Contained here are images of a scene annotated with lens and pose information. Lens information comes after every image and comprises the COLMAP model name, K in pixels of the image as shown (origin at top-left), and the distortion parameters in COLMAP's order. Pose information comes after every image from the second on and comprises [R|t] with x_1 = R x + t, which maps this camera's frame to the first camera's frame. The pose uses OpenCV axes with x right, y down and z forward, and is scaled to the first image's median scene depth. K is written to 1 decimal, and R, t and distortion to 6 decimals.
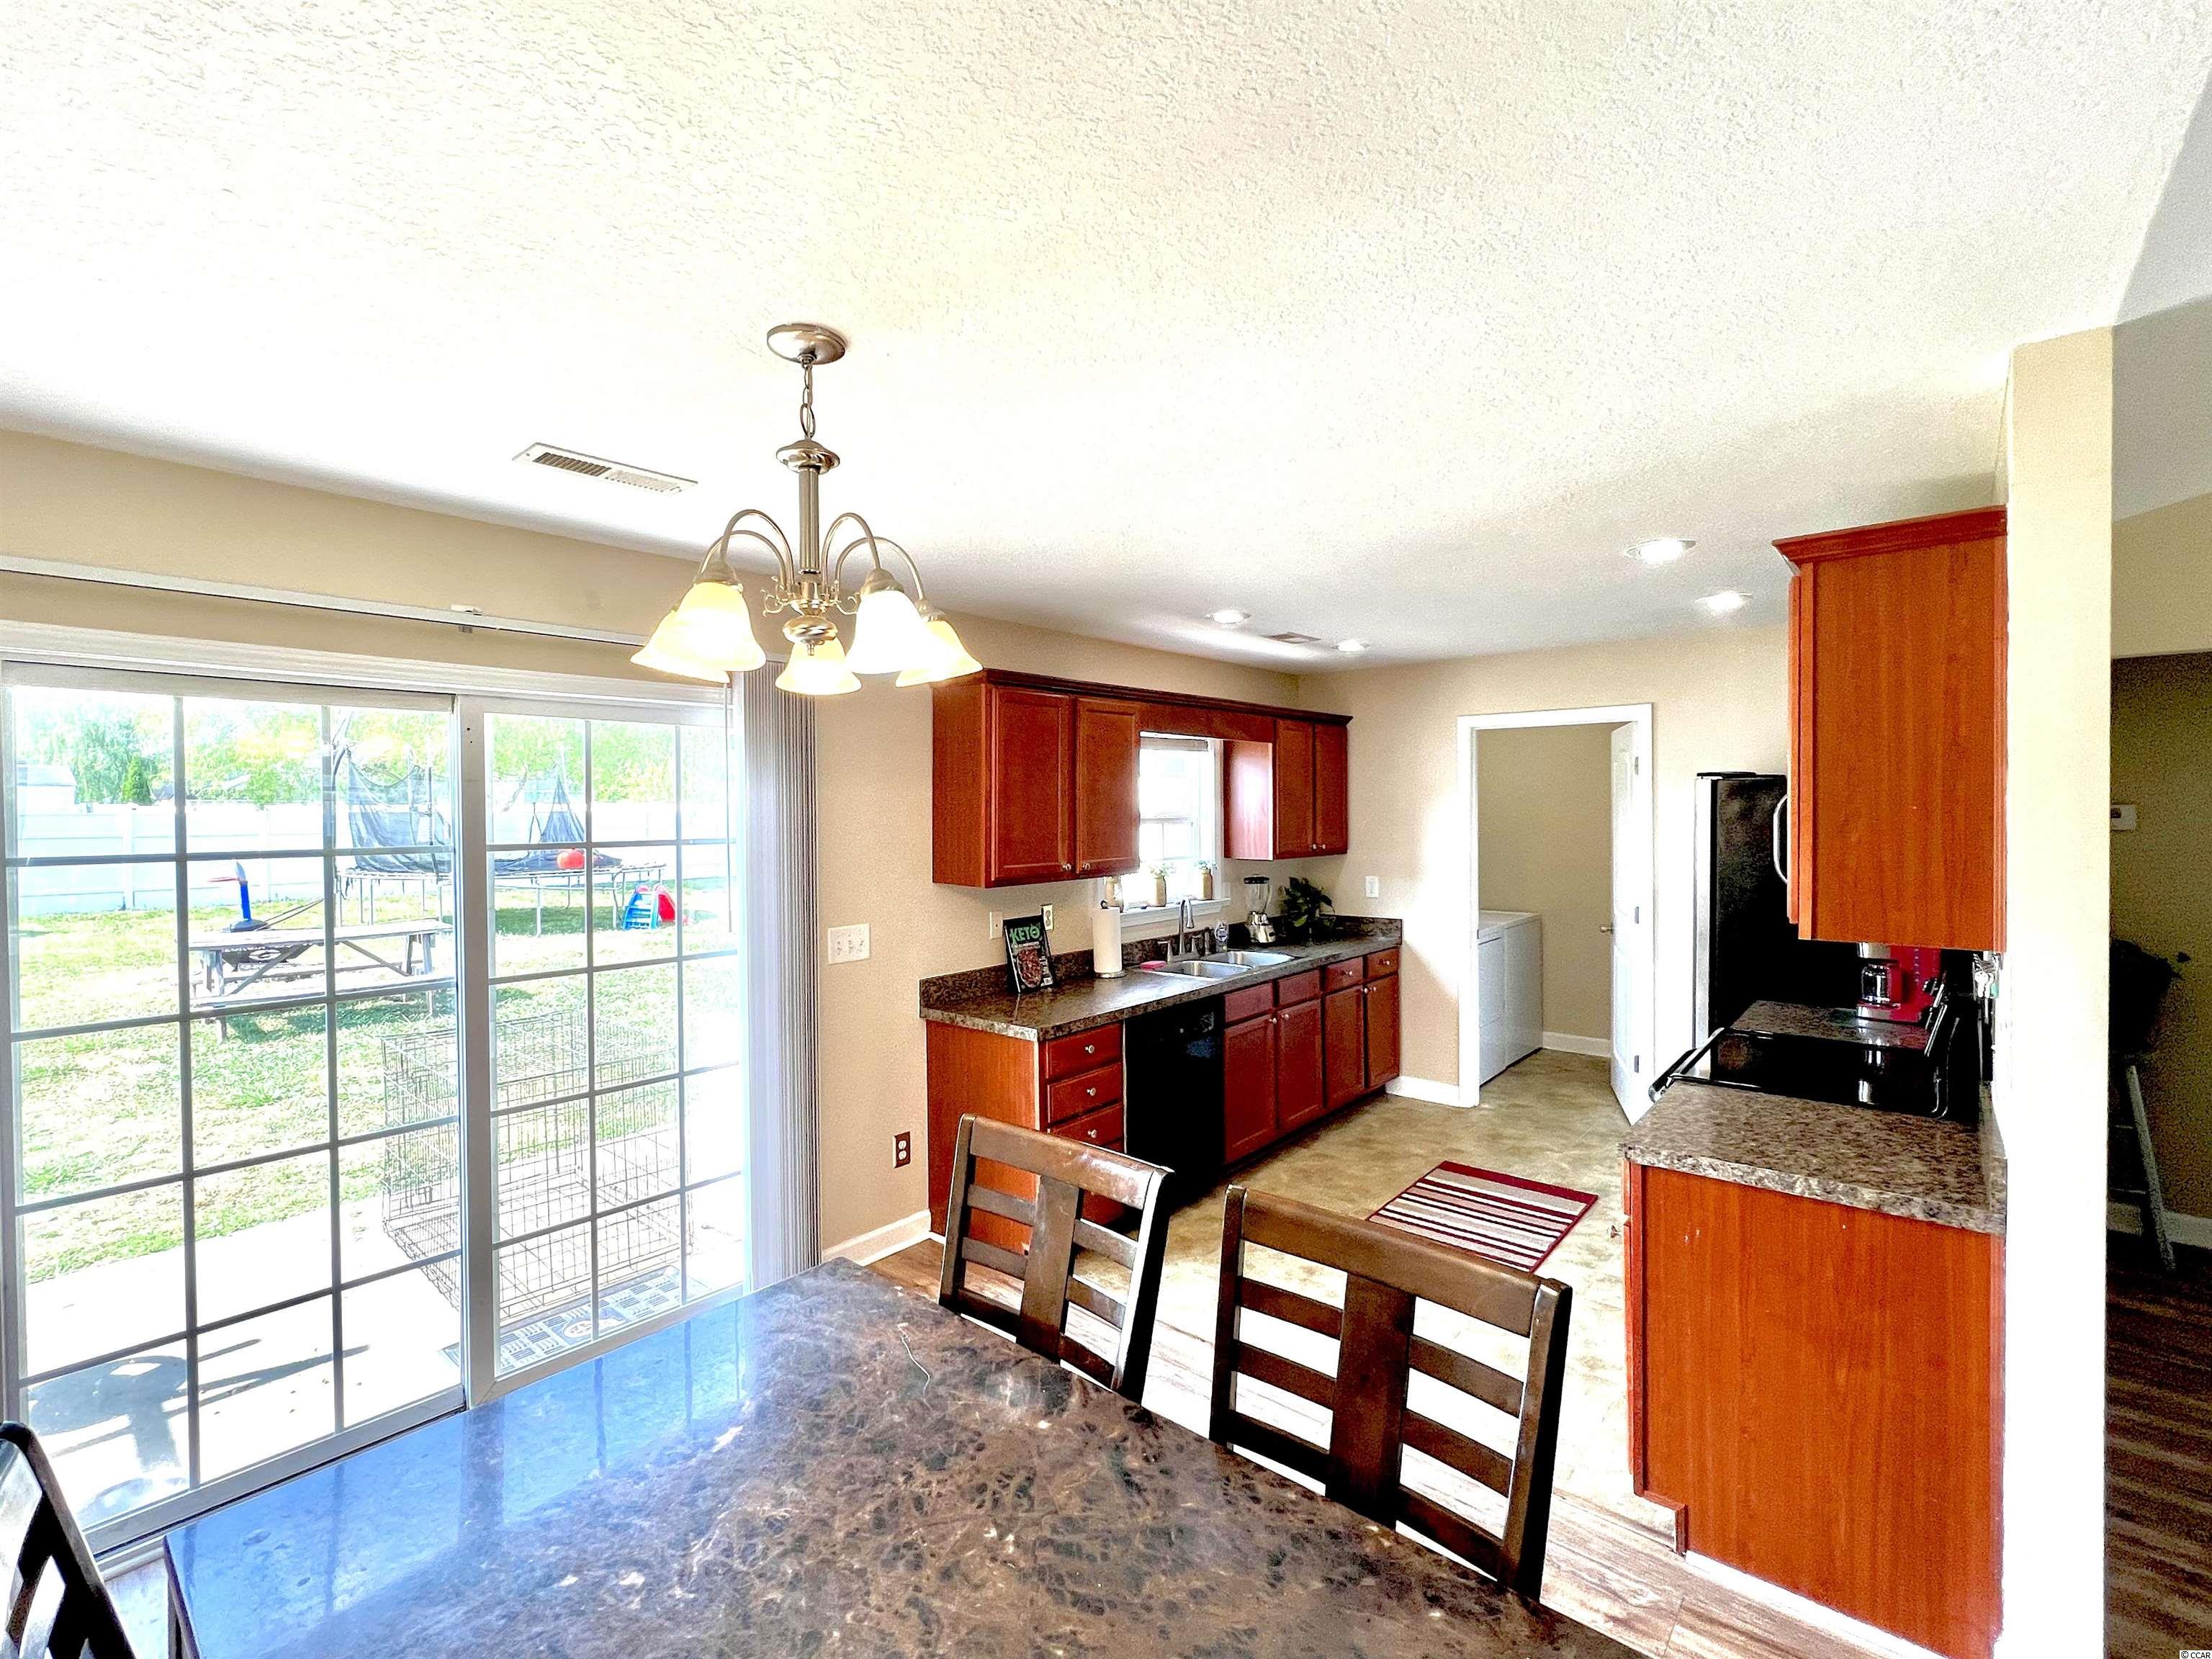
lens RADIAL K [[986.4, 0, 1103.6], [0, 986.4, 825.4], [0, 0, 1]] dist [-0.002341, 0.001124]
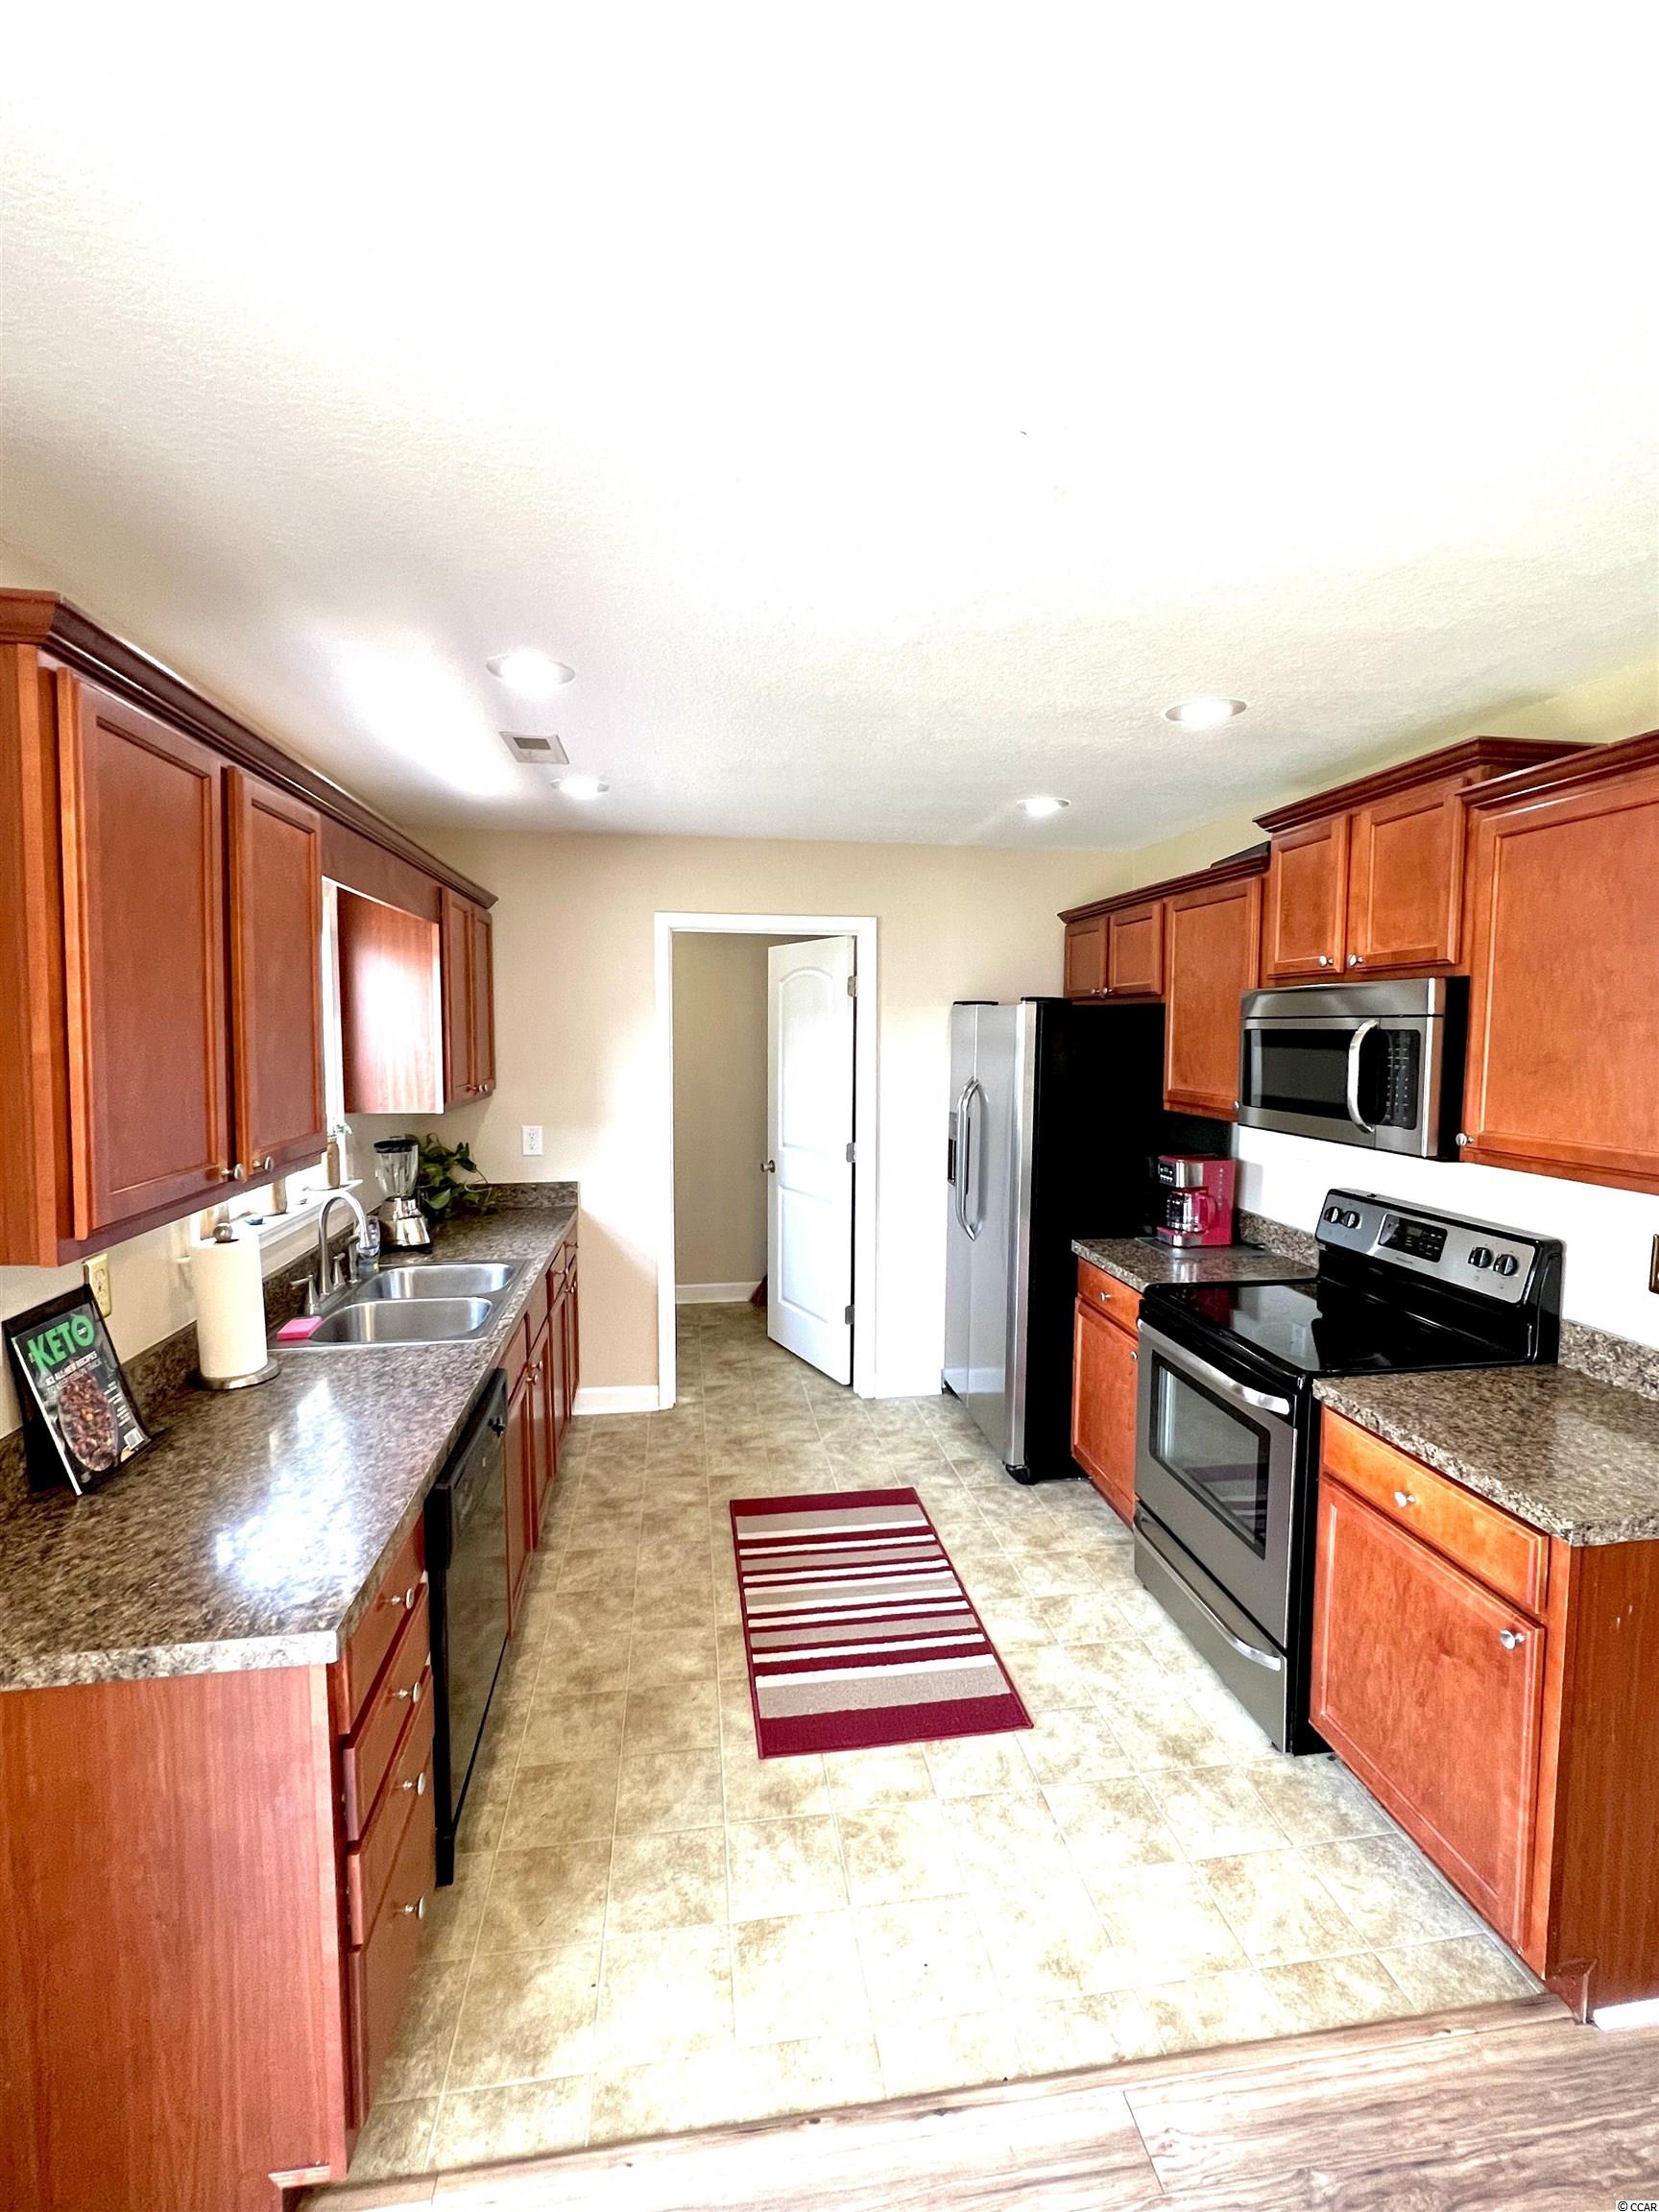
lens RADIAL K [[986.4, 0, 836.9], [0, 986.4, 1101.6], [0, 0, 1]] dist [-0.002341, 0.001124]
pose [[0.648090, -0.047068, 0.760108, -0.164980], [0.002462, 0.998213, 0.059713, -0.010362], [-0.761560, -0.036828, 0.647047, 0.471253]]
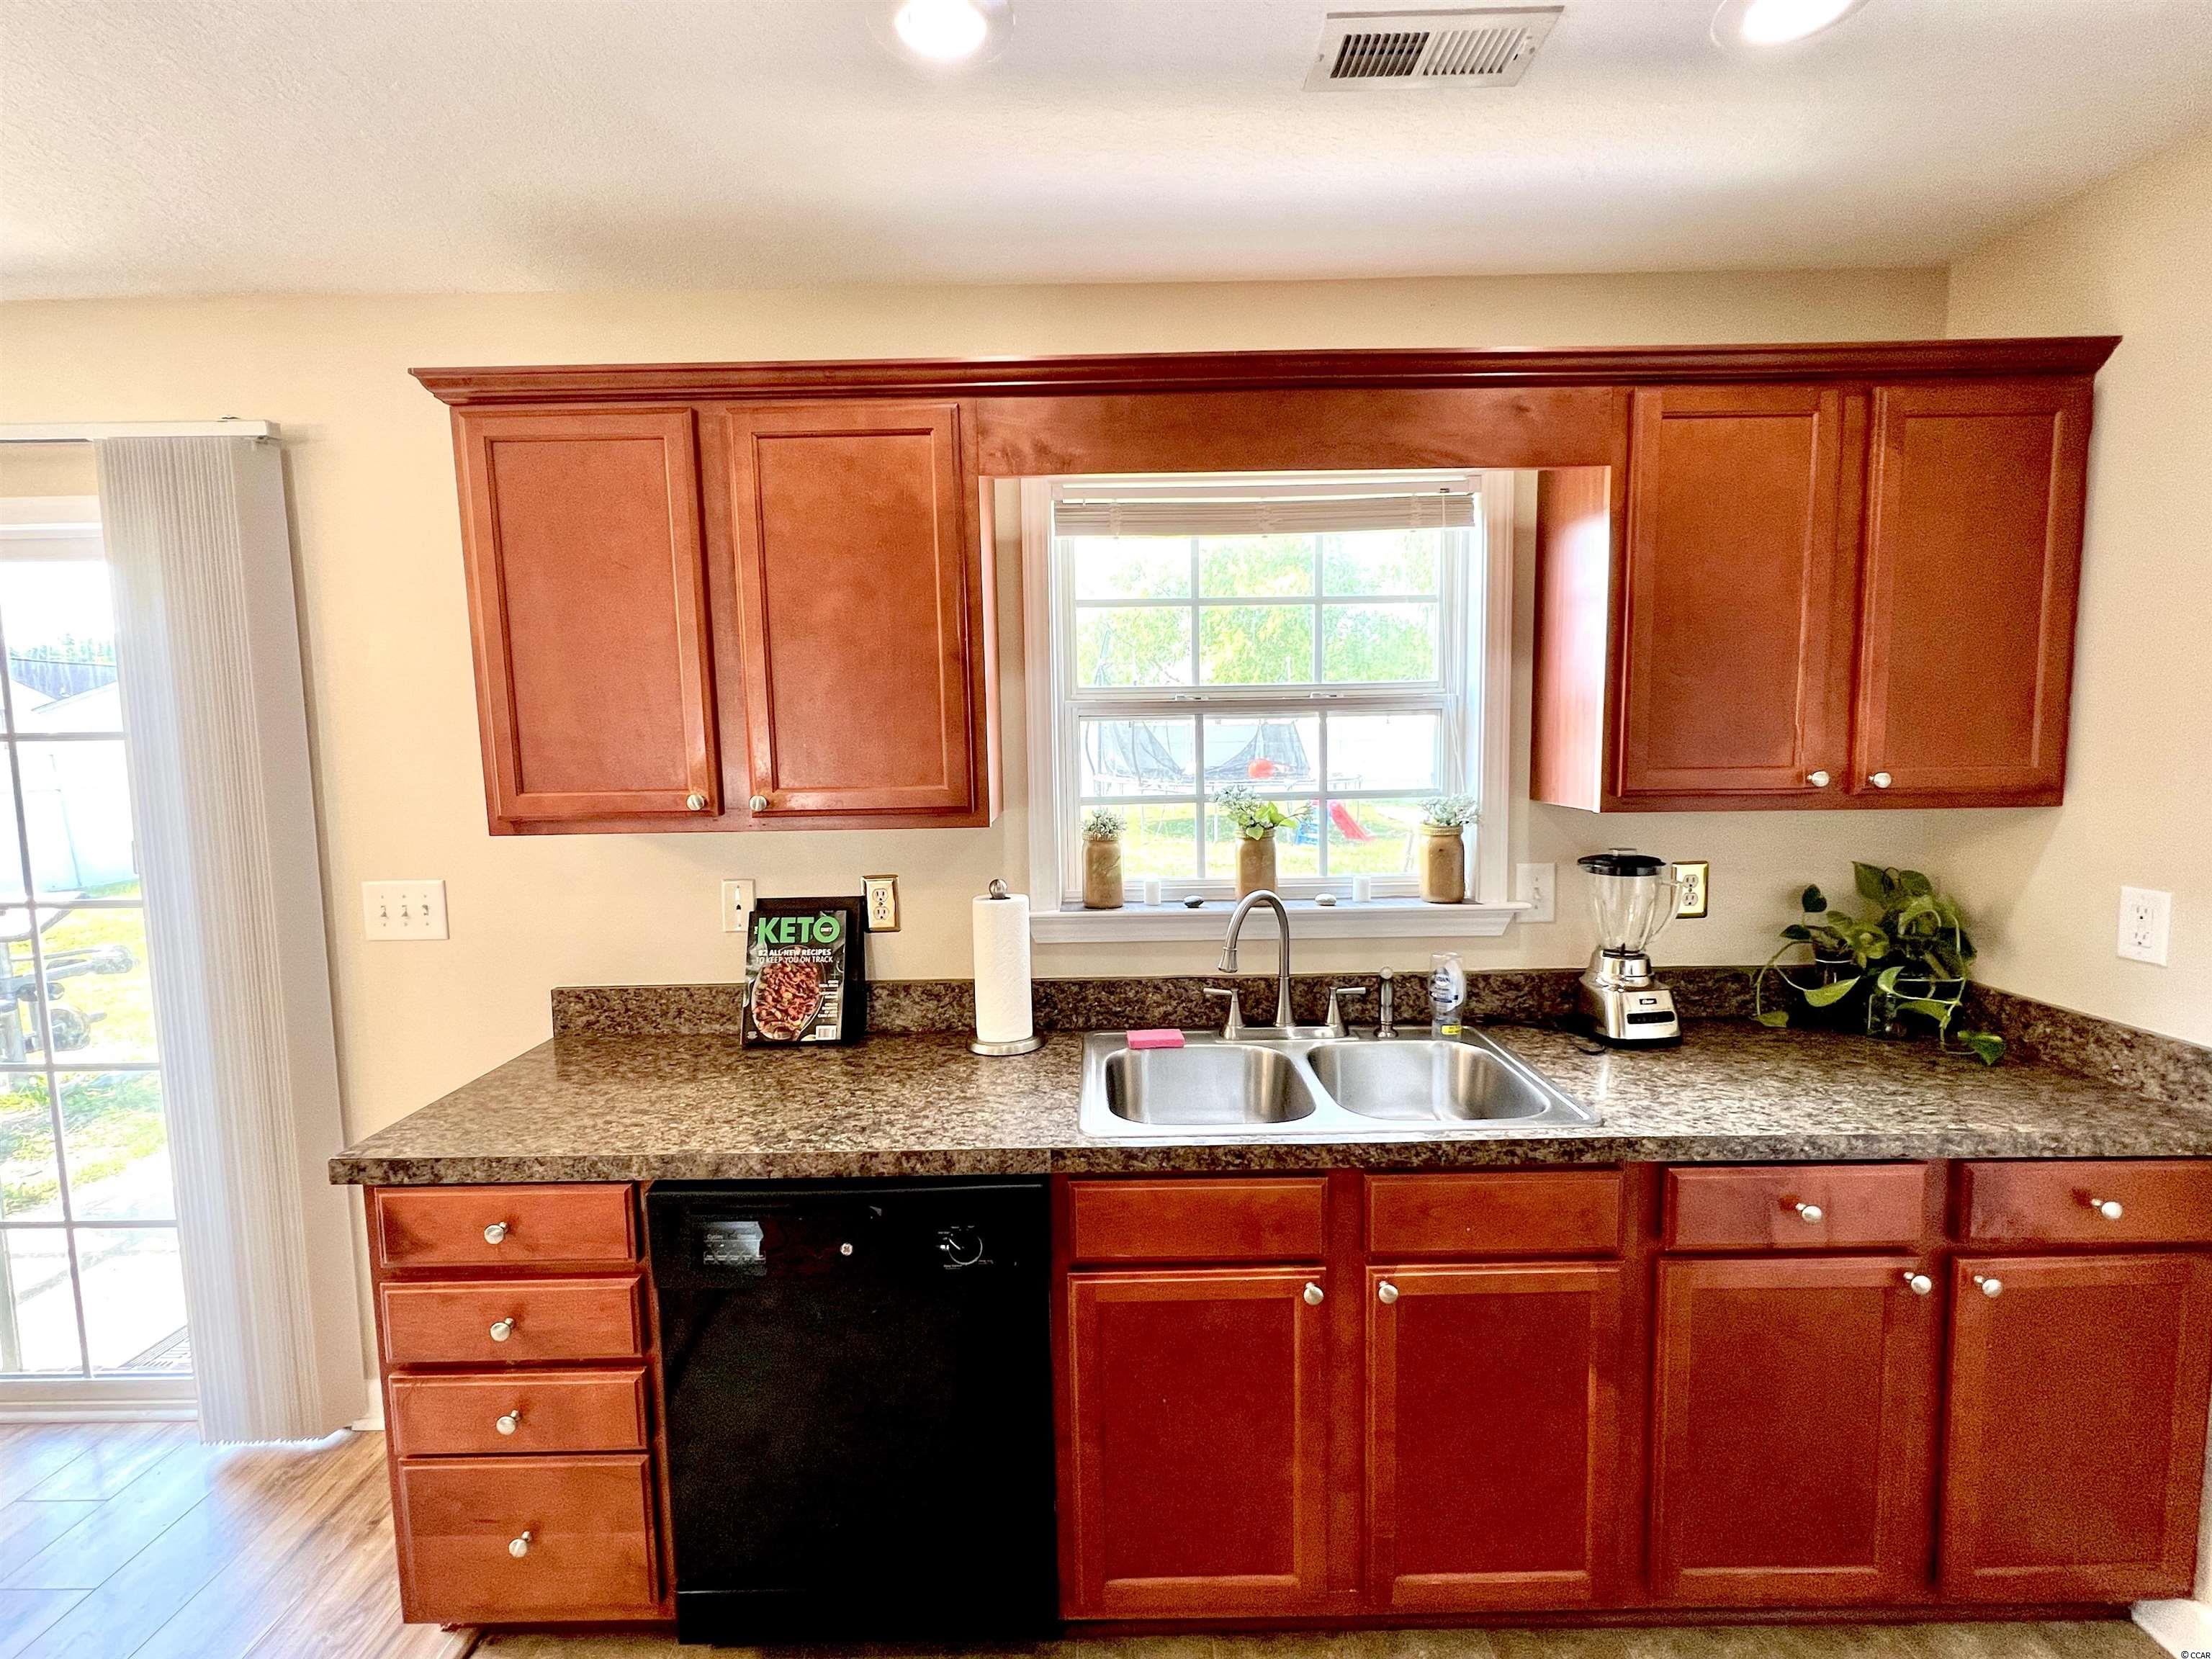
lens RADIAL K [[986.4, 0, 1104.6], [0, 986.4, 826.3], [0, 0, 1]] dist [-0.002341, 0.001124]
pose [[0.650721, 0.066555, -0.756394, 0.372846], [-0.004380, 0.996464, 0.083911, 0.013675], [0.759304, -0.051290, 0.648711, 0.746200]]
